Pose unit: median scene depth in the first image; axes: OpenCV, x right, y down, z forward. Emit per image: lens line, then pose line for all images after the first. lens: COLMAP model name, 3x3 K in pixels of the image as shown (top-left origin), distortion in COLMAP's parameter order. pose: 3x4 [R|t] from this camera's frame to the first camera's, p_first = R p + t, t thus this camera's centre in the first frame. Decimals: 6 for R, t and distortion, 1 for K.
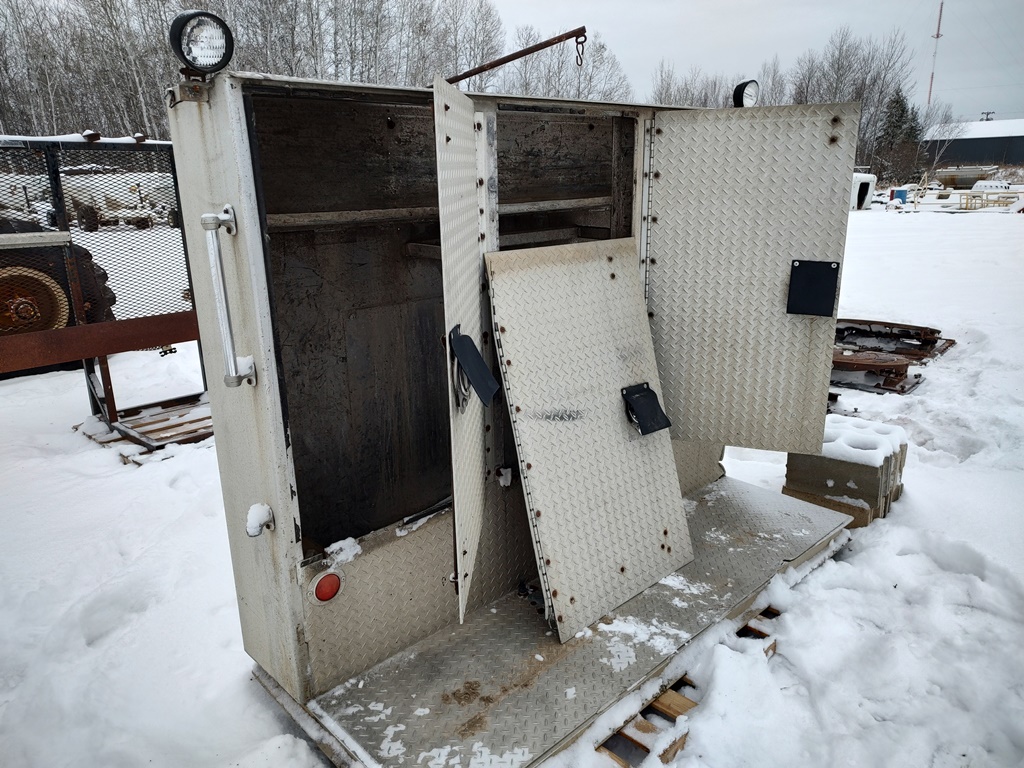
lens RADIAL K [[725.9, 0, 515.5], [0, 725.9, 385.3], [0, 0, 1]] dist [0.021085, -0.001031]
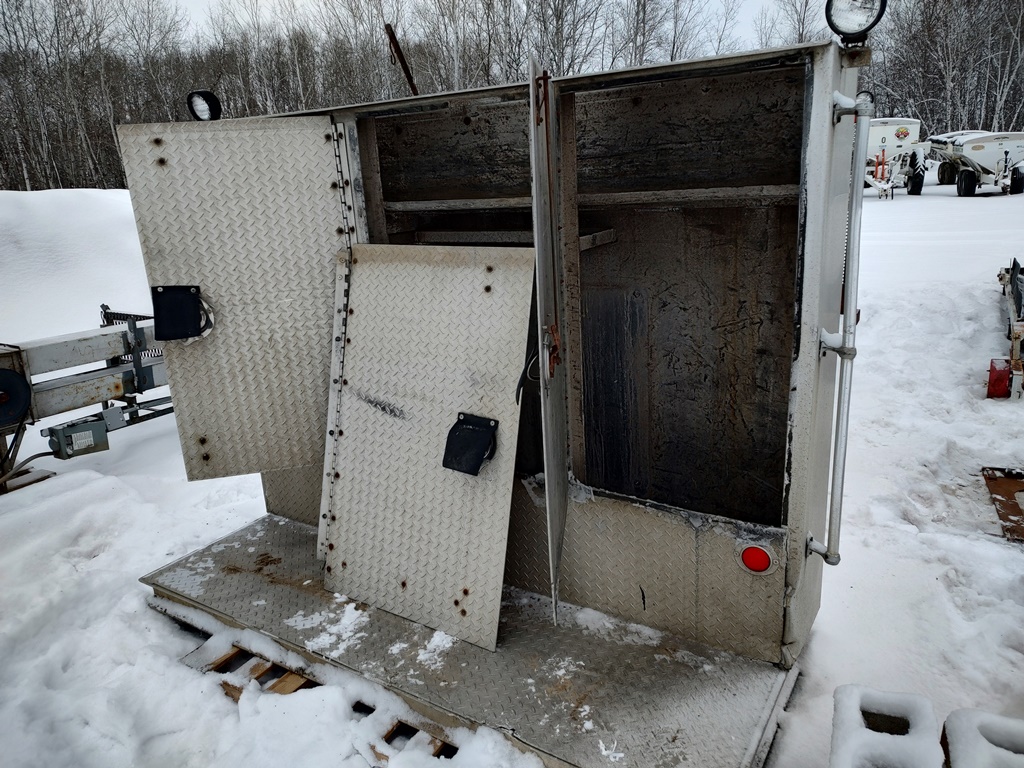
lens RADIAL K [[725.9, 0, 515.5], [0, 725.9, 385.3], [0, 0, 1]] dist [0.021085, -0.001031]
pose [[0.242976, 0.280984, -0.928445, 1.069786], [-0.225498, 0.947269, 0.227668, -0.267899], [0.943458, 0.154045, 0.293525, 0.863122]]
